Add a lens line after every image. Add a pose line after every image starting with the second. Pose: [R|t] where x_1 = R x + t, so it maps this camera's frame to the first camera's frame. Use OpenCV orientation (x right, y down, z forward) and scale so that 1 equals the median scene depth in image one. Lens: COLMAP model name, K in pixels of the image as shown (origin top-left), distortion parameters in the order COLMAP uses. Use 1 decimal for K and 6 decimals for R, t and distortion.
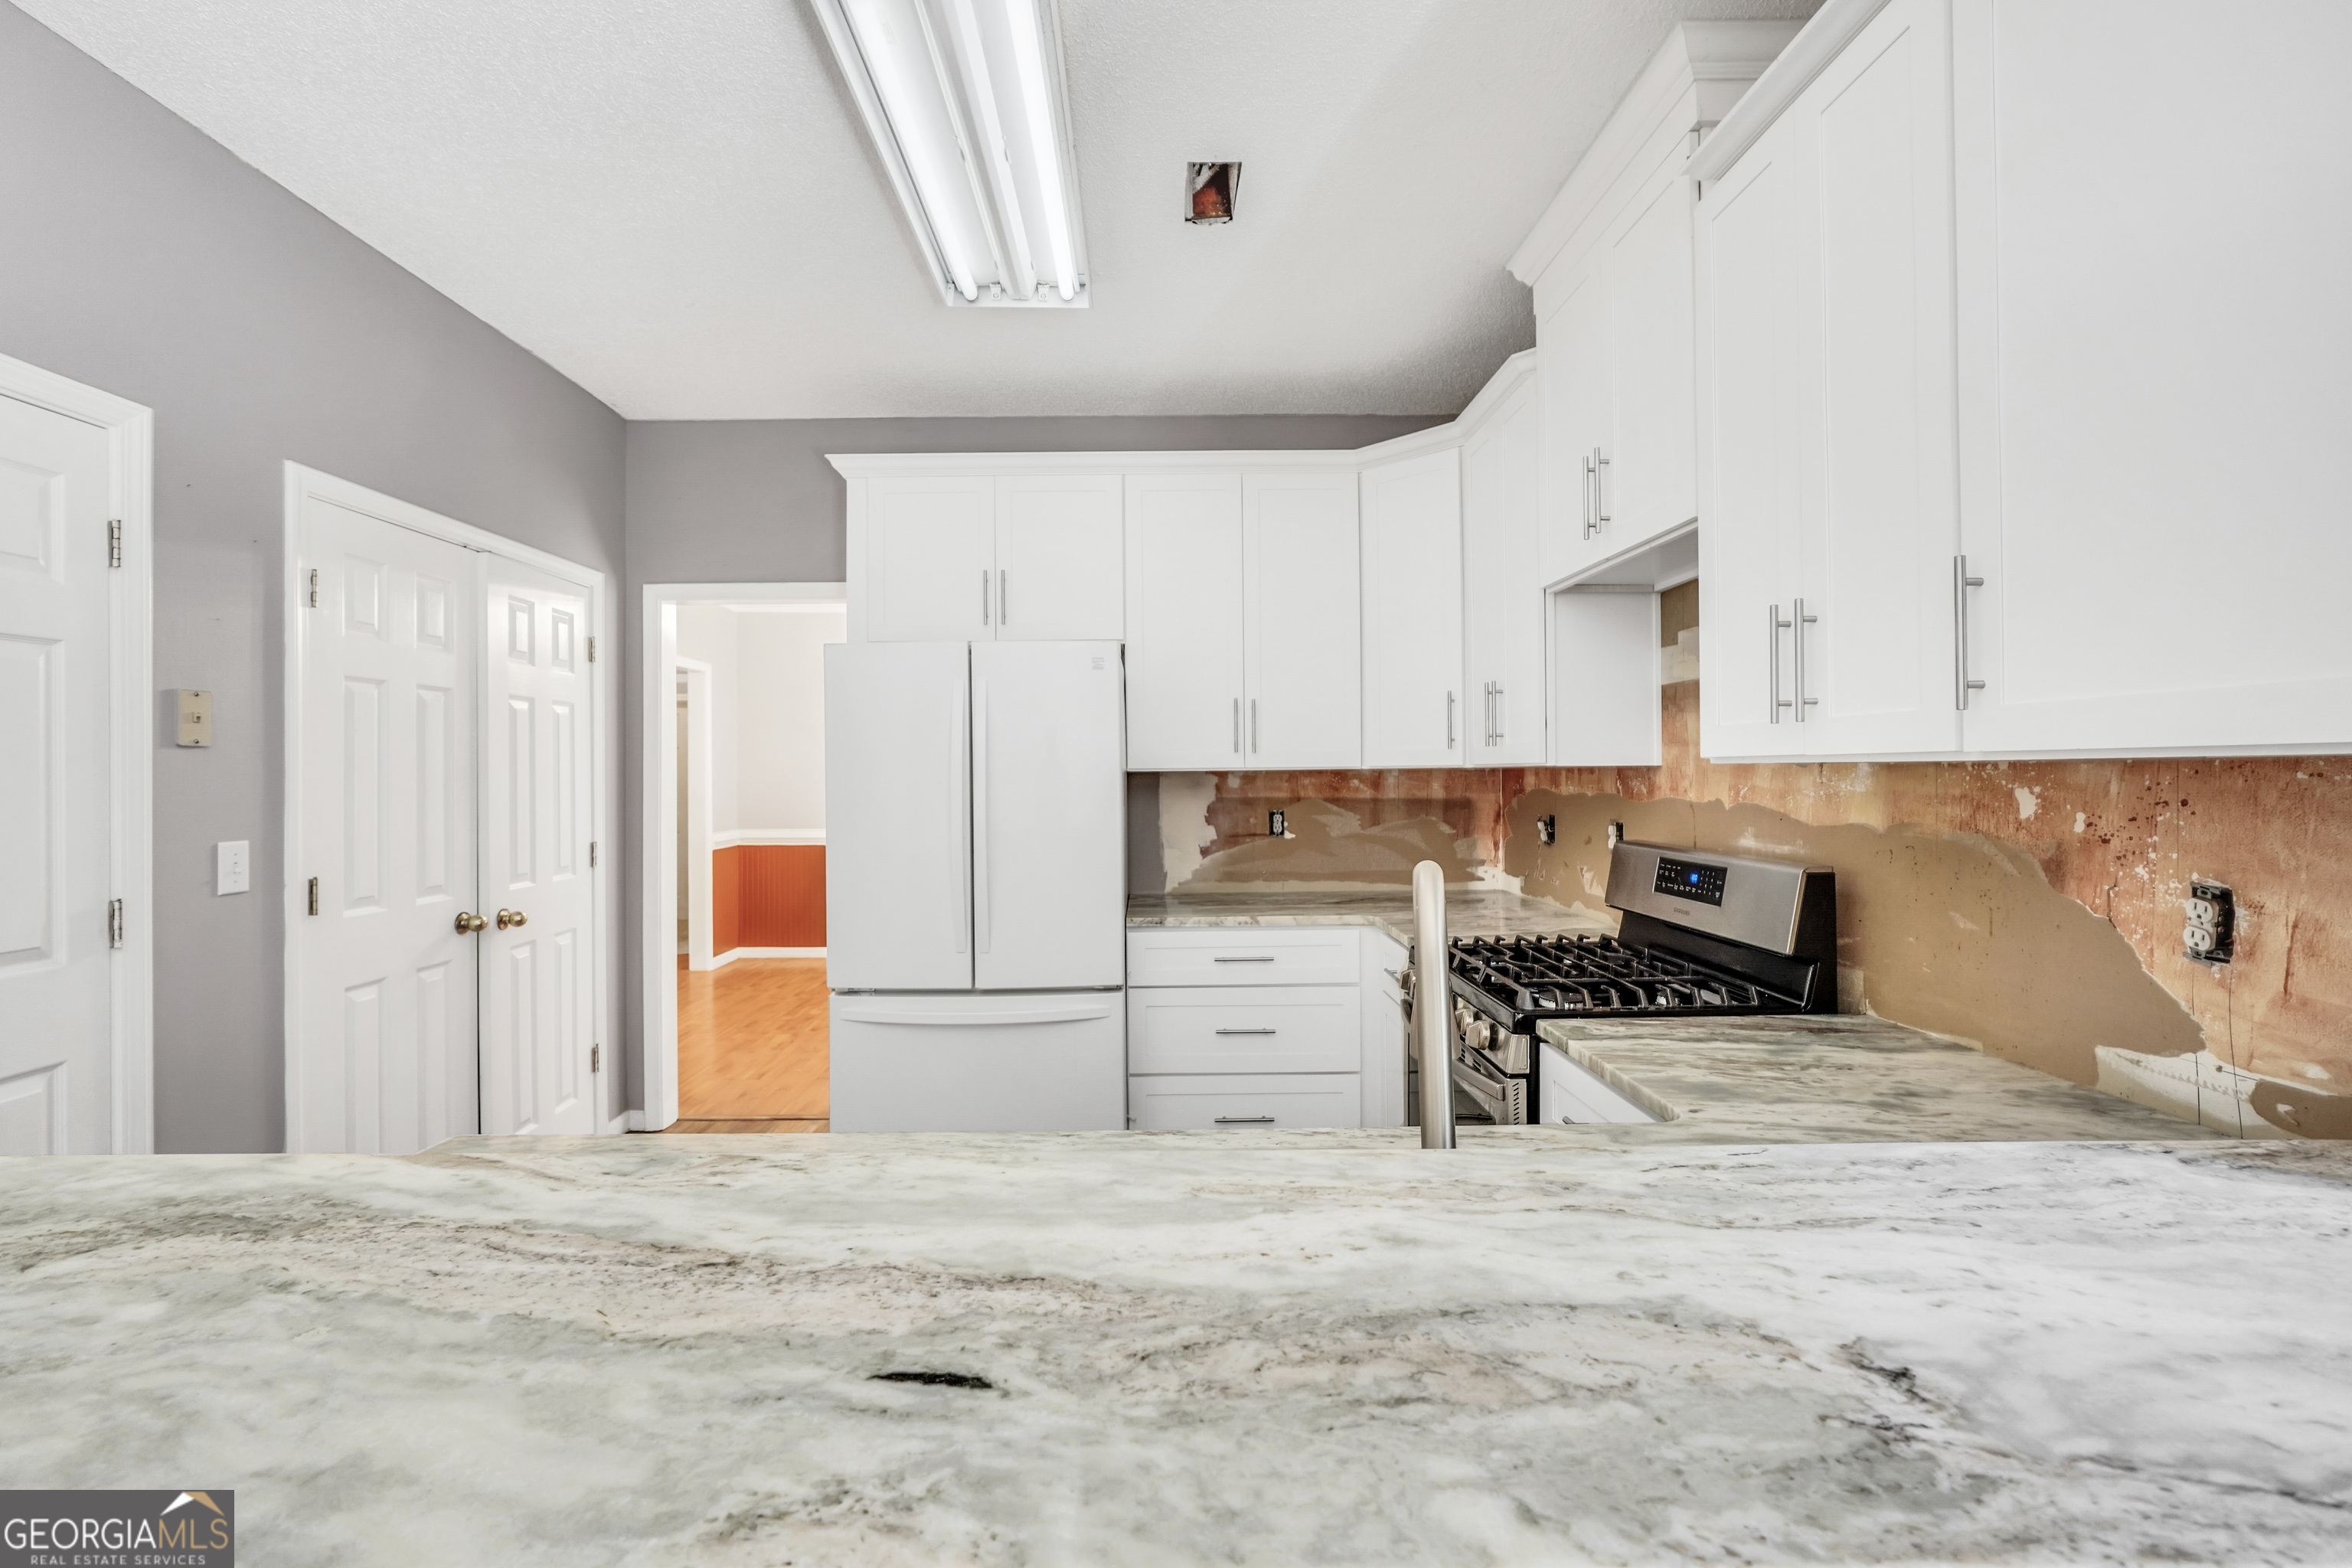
lens RADIAL K [[998.9, 0, 1166.4], [0, 998.9, 772.3], [0, 0, 1]] dist [-0.017015, 0.005384]
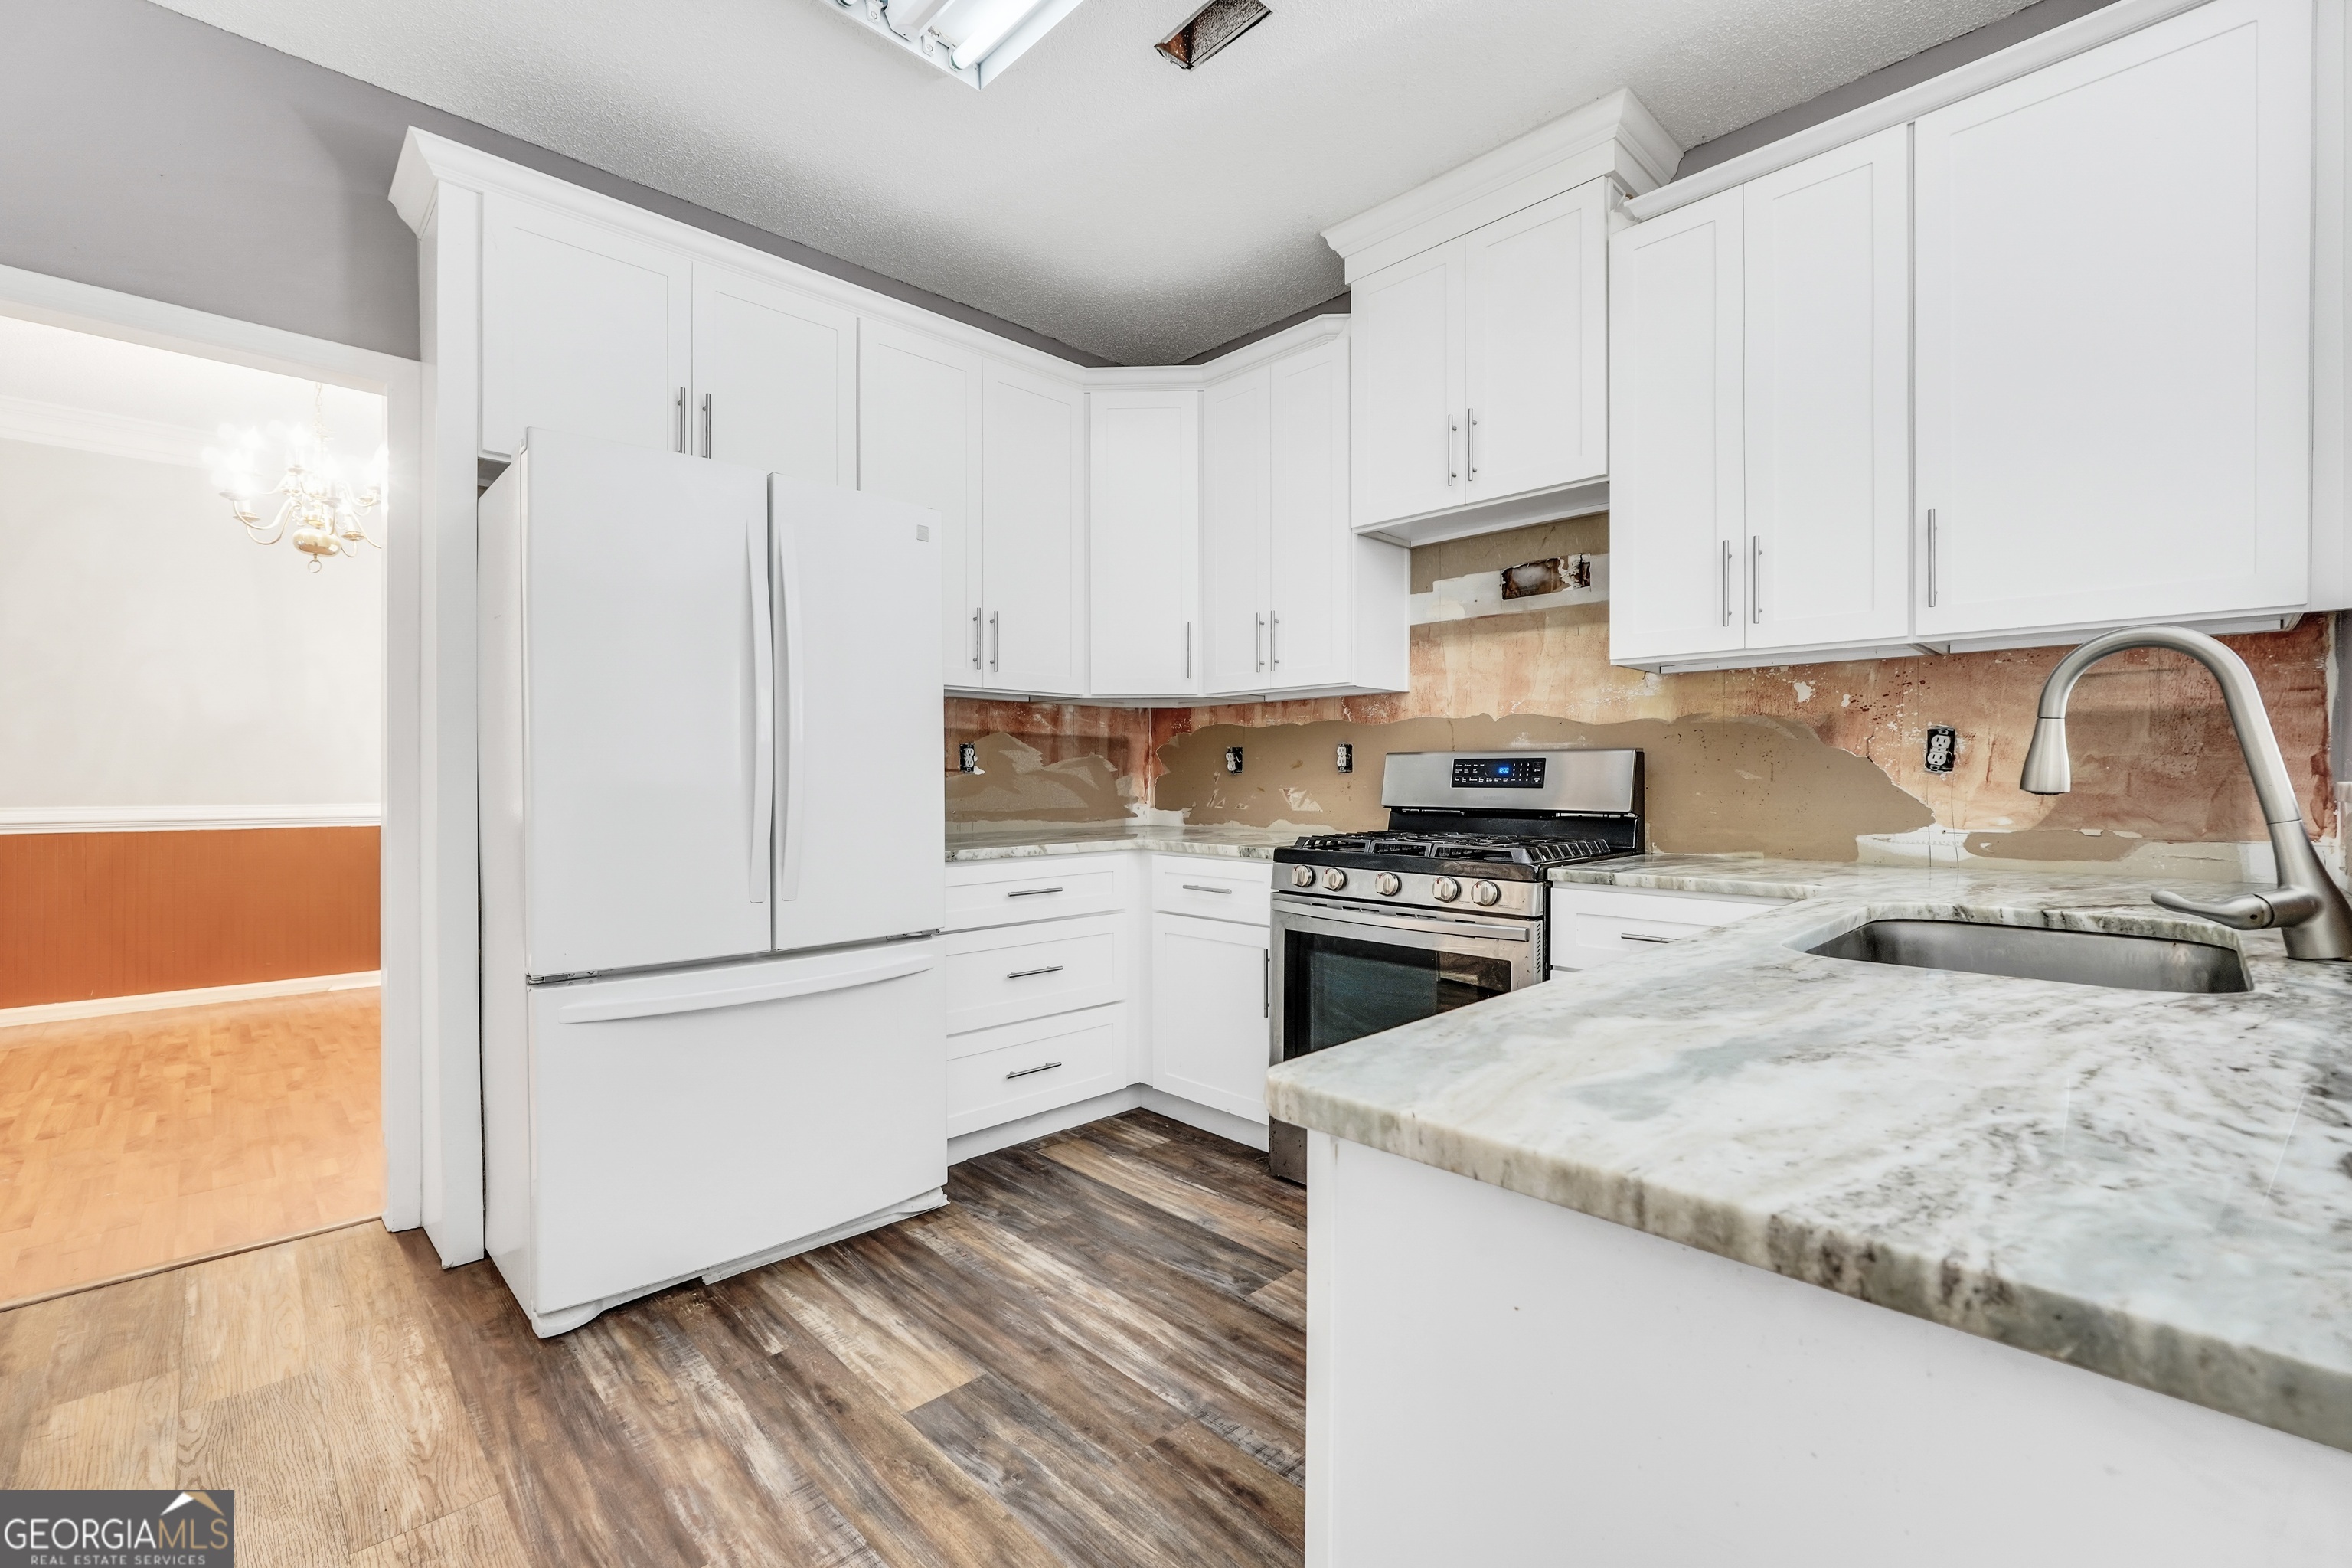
lens RADIAL K [[998.9, 0, 1170.0], [0, 998.9, 783.5], [0, 0, 1]] dist [-0.017015, 0.005384]
pose [[0.730382, 0.004013, 0.683028, -0.642041], [-0.006686, 0.999977, 0.001274, 0.124695], [-0.683007, -0.005497, 0.730391, 0.368680]]
